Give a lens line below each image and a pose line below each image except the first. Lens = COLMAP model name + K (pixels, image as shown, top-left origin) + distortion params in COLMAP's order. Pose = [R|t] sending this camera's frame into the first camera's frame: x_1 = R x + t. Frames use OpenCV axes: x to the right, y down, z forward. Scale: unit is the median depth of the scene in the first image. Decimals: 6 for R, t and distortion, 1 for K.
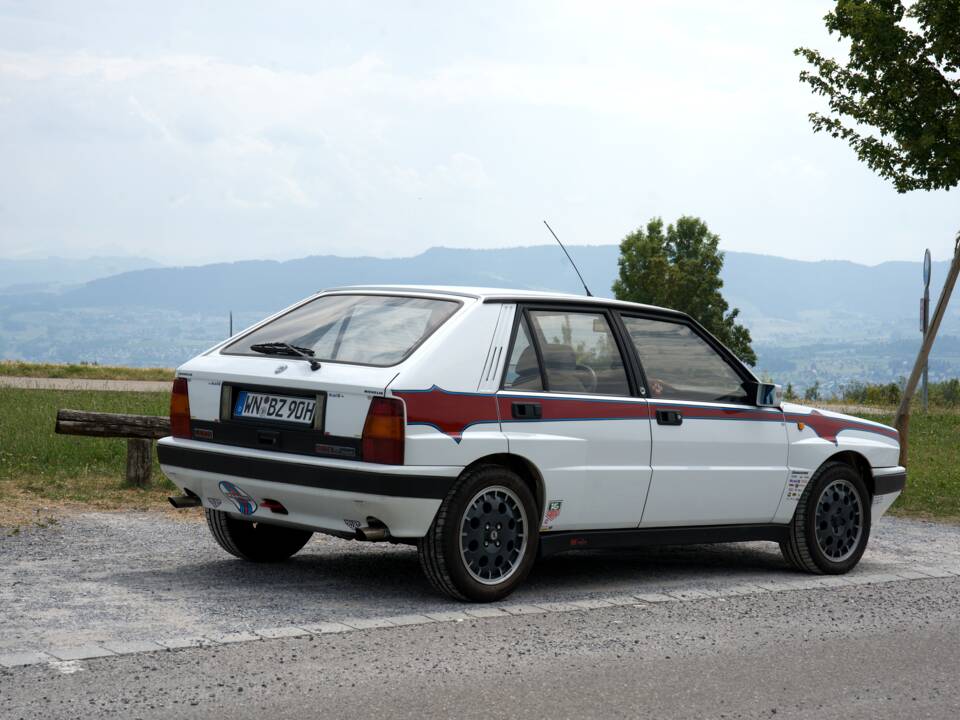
lens RADIAL K [[2015.3, 0, 492.4], [0, 2015.3, 385.5], [0, 0, 1]] dist [0.296865, -0.283191]
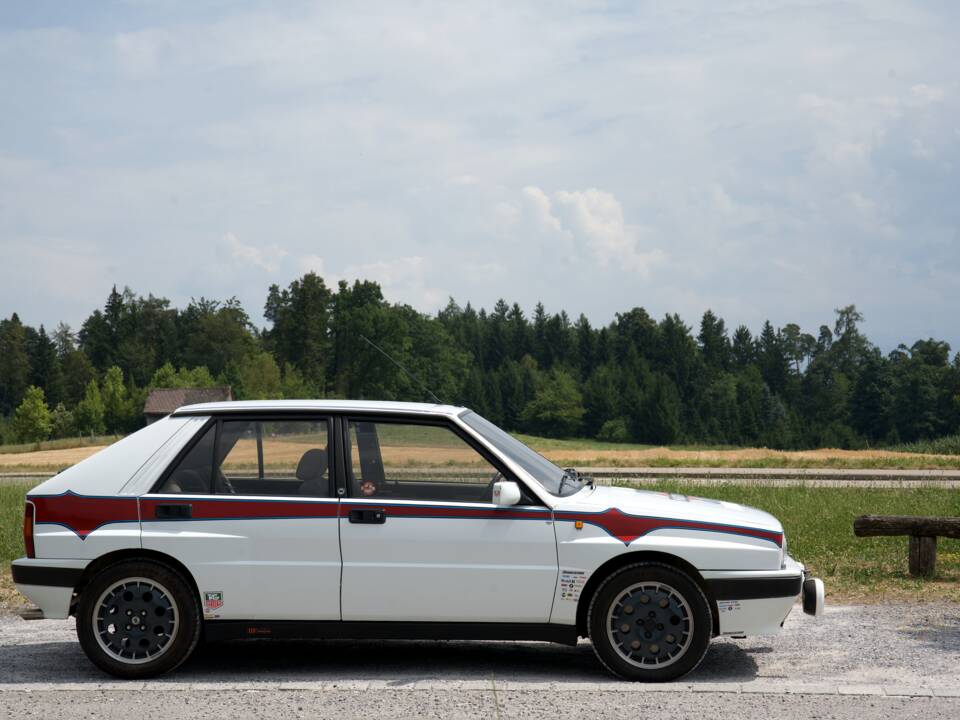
lens RADIAL K [[2018.5, 0, 475.2], [0, 2018.5, 382.8], [0, 0, 1]] dist [0.273204, 0.135399]
pose [[0.666996, -0.048284, -0.743495, 0.930848], [0.012698, 0.998490, -0.053452, 0.003374], [0.744953, 0.026212, 0.666602, 0.340330]]
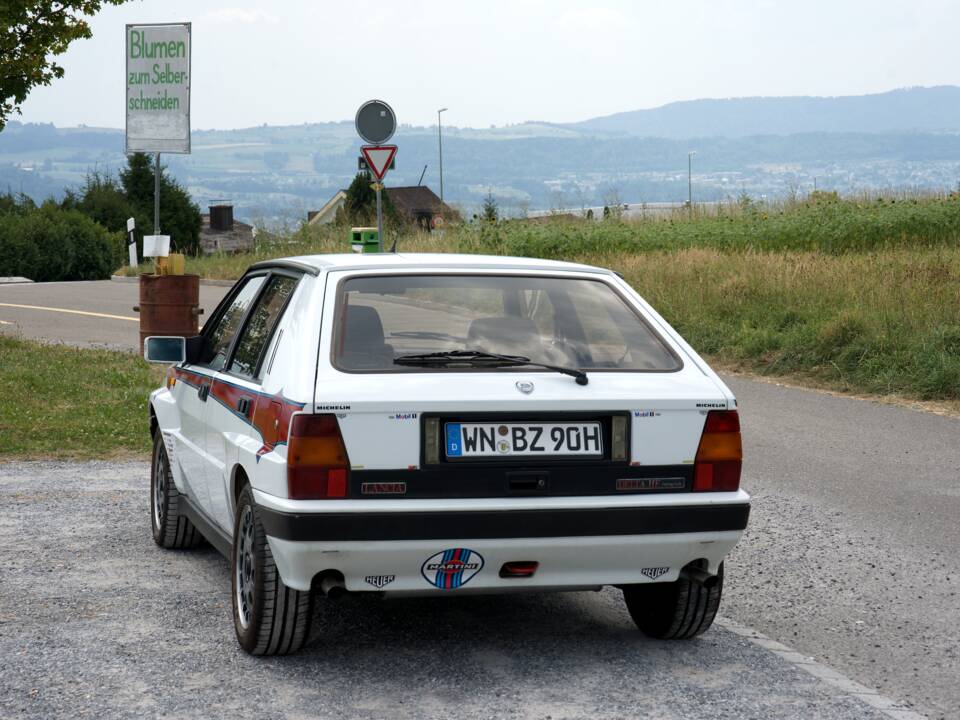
lens RADIAL K [[2014.5, 0, 480.7], [0, 2014.5, 395.5], [0, 0, 1]] dist [0.275913, 0.169551]
pose [[0.499800, -0.116952, 0.858208, -0.714335], [0.038609, 0.992865, 0.112817, -0.085281], [-0.865280, -0.023251, 0.500750, 0.606610]]
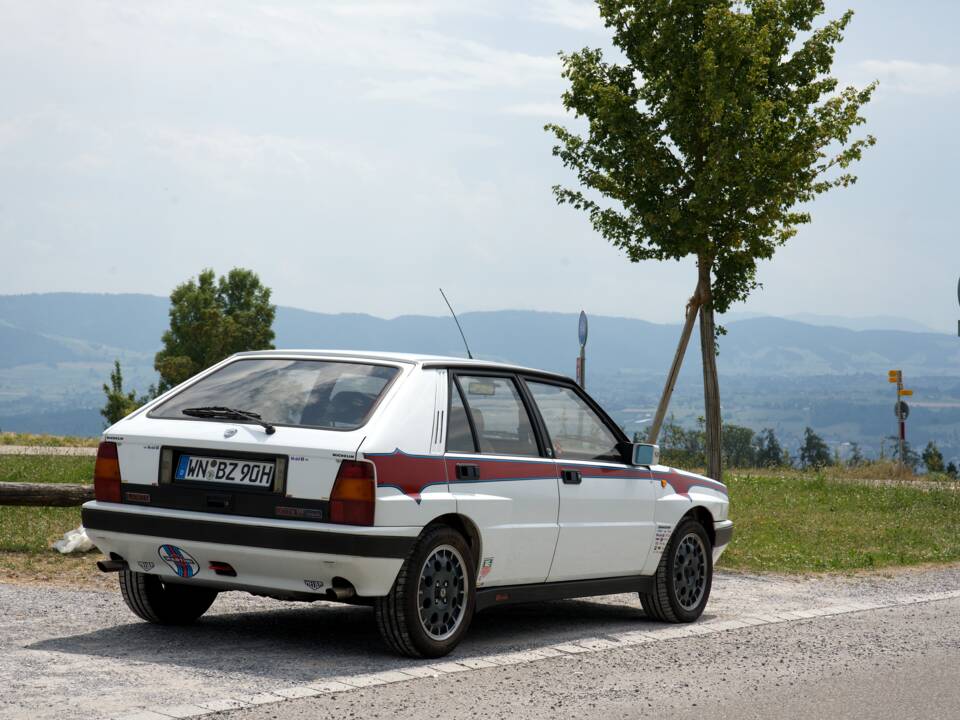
lens RADIAL K [[2018.5, 0, 475.2], [0, 2018.5, 382.8], [0, 0, 1]] dist [0.273204, 0.135399]
pose [[0.974851, 0.002823, 0.222840, -0.200630], [0.003096, 0.999652, -0.026209, -0.006001], [-0.222836, 0.026239, 0.974503, -0.020809]]
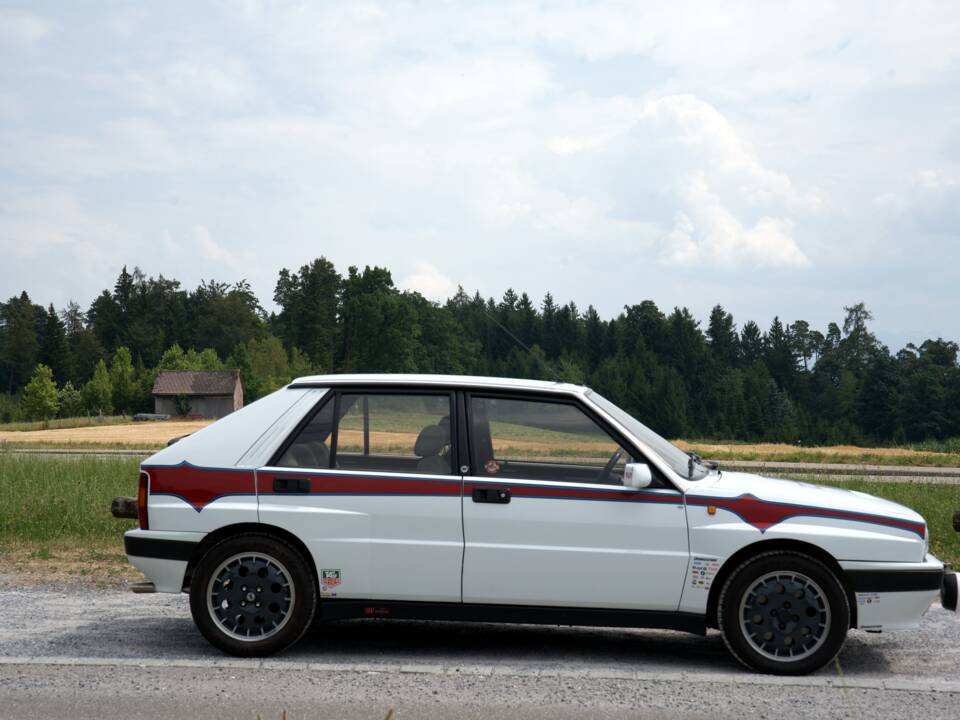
lens RADIAL K [[2018.5, 0, 475.2], [0, 2018.5, 382.8], [0, 0, 1]] dist [0.273204, 0.135399]
pose [[0.667376, -0.028720, -0.744167, 0.857478], [-0.010947, 0.998770, -0.048363, 0.008468], [0.744640, 0.040423, 0.666241, 0.316671]]
